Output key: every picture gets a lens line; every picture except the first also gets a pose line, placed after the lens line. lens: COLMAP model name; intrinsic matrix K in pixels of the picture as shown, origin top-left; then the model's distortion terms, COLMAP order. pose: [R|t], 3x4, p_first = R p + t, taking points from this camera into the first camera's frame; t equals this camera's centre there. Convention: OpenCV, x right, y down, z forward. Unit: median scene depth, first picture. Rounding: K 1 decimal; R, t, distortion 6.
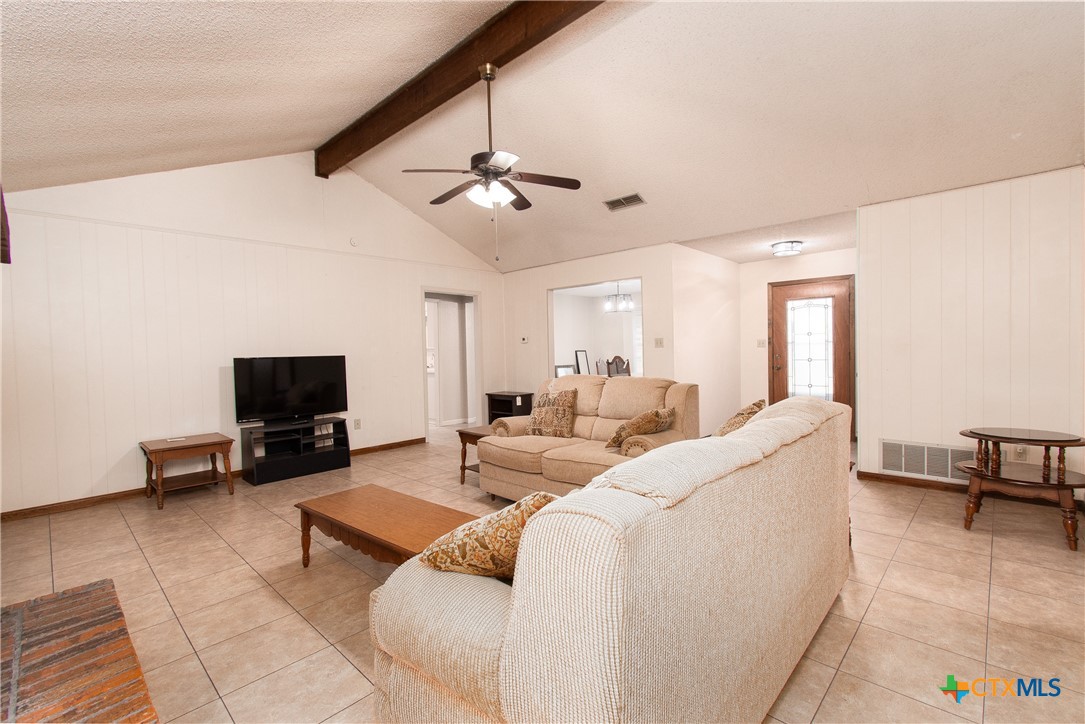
lens RADIAL K [[489.6, 0, 541.9], [0, 489.6, 360.1], [0, 0, 1]] dist [-0.000418, -0.000370]
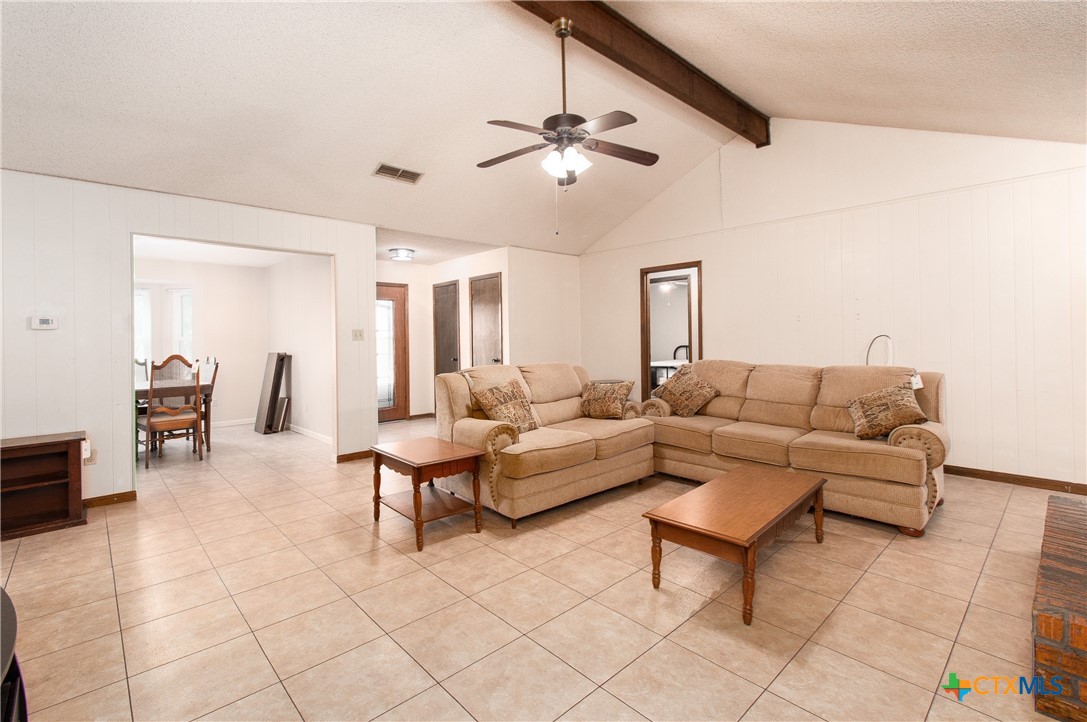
lens RADIAL K [[490.5, 0, 554.6], [0, 490.5, 331.4], [0, 0, 1]] dist [-0.000418, -0.000370]
pose [[0.042607, 0.032825, 0.998553, -1.431476], [0.036416, 0.998745, -0.034385, 0.003728], [-0.998428, 0.037828, 0.041358, 1.436369]]
